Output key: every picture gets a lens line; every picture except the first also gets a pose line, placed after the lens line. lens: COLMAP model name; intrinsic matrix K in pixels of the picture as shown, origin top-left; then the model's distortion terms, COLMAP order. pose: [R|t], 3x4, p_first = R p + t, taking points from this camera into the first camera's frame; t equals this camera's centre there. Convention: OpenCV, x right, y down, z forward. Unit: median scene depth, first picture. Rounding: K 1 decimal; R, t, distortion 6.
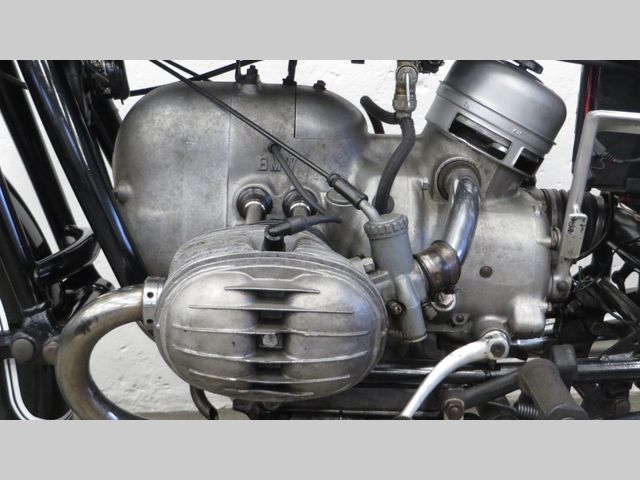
lens RADIAL K [[987.5, 0, 320.4], [0, 987.5, 242.4], [0, 0, 1]] dist [-0.016650, 0.000000]
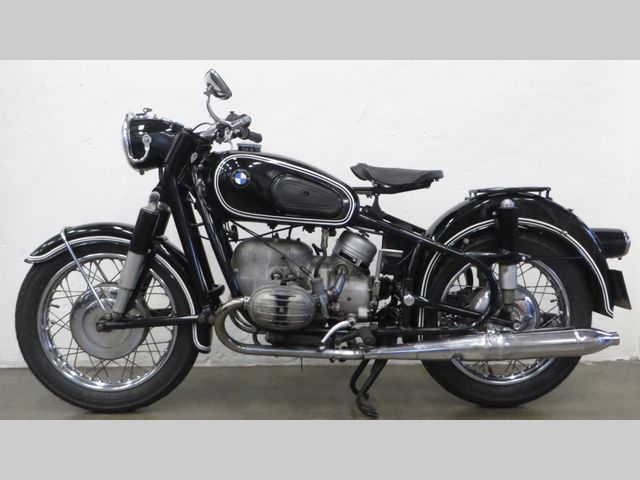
lens RADIAL K [[612.1, 0, 321.1], [0, 612.1, 239.3], [0, 0, 1]] dist [0.003706, 0.000000]
pose [[0.999165, 0.028354, 0.029410, 0.014937], [-0.023311, 0.986921, -0.159510, 0.158762], [-0.033548, 0.158692, 0.986758, -0.982402]]
